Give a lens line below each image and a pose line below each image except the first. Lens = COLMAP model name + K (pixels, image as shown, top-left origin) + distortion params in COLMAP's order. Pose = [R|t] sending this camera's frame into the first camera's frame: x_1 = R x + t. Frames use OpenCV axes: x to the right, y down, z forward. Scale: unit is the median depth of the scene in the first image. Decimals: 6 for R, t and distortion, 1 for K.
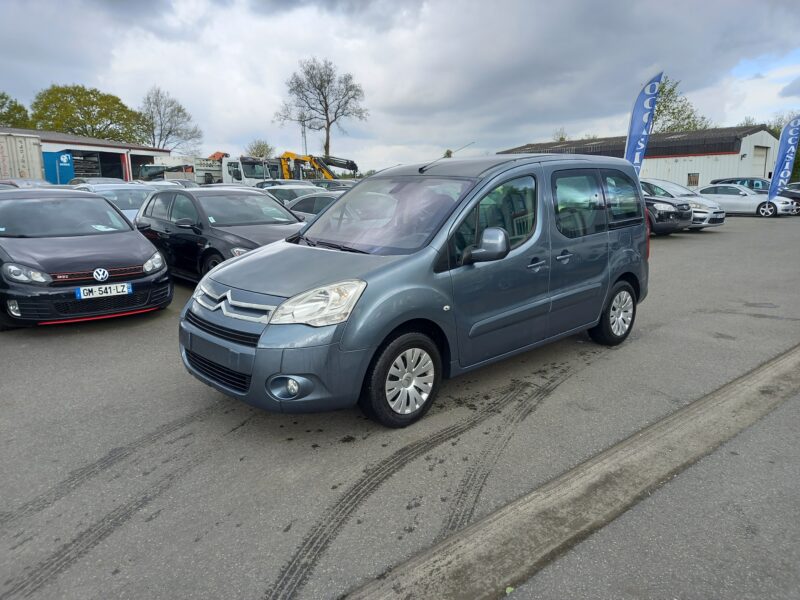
lens RADIAL K [[582.1, 0, 406.4], [0, 582.1, 303.6], [0, 0, 1]] dist [0.080746, -0.061018]
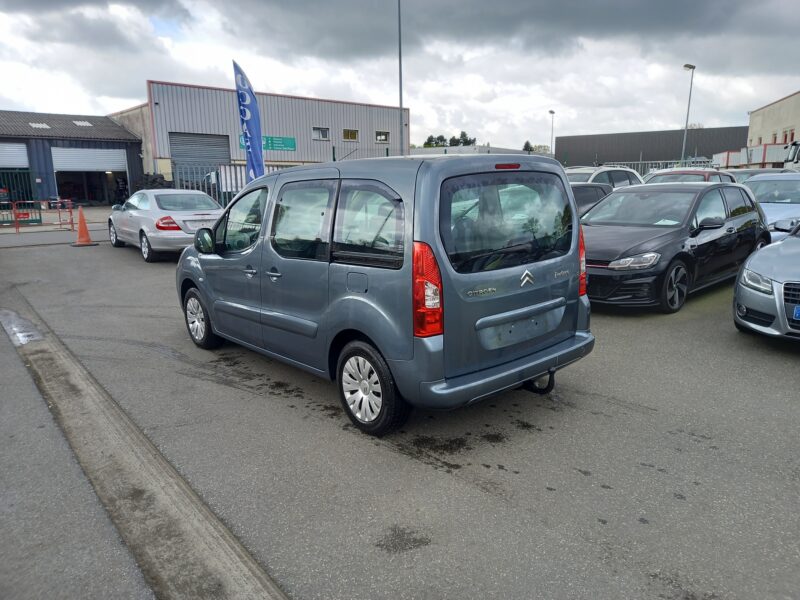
lens RADIAL K [[582.1, 0, 403.5], [0, 582.1, 297.3], [0, 0, 1]] dist [0.080746, -0.061018]
pose [[-0.044042, 0.207182, -0.977311, 1.401560], [-0.181241, 0.960370, 0.211758, -0.331908], [0.982452, 0.186455, -0.004746, 1.430673]]
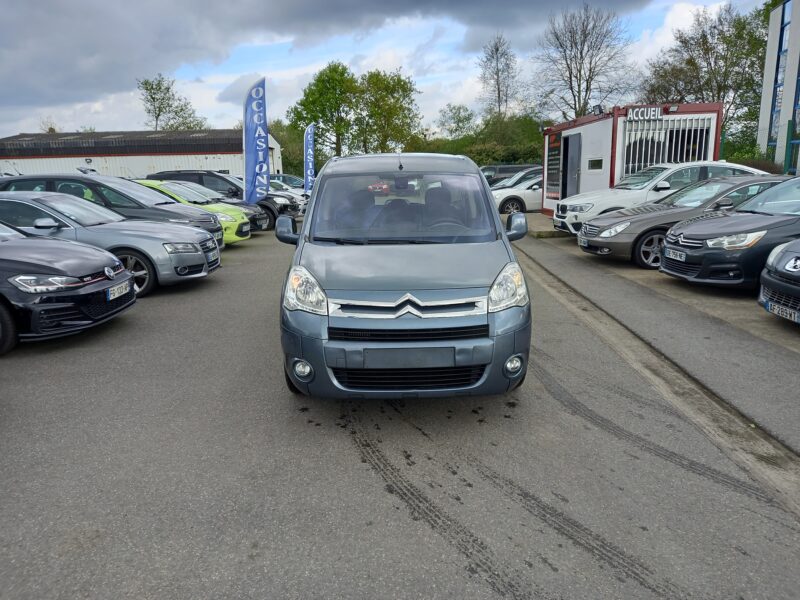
lens RADIAL K [[582.1, 0, 407.4], [0, 582.1, 300.4], [0, 0, 1]] dist [0.080746, -0.061018]
pose [[0.665073, -0.167642, 0.727718, -0.918827], [0.167185, 0.983167, 0.073696, -0.075750], [-0.727823, 0.072651, 0.681905, 0.321911]]
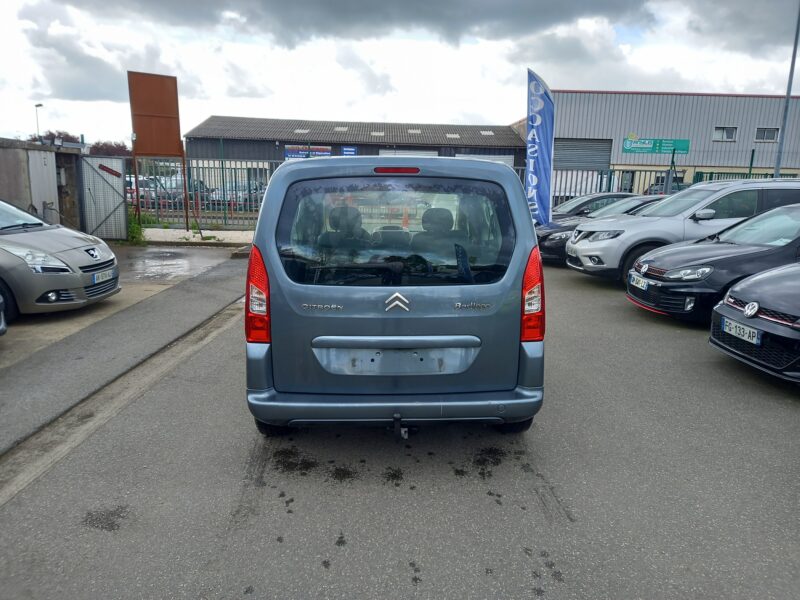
lens RADIAL K [[582.1, 0, 402.2], [0, 582.1, 299.6], [0, 0, 1]] dist [0.080746, -0.061018]
pose [[-0.665097, 0.141878, -0.733155, 1.047470], [-0.160394, 0.931730, 0.325811, -0.459860], [0.729328, 0.334290, -0.596935, 2.084786]]
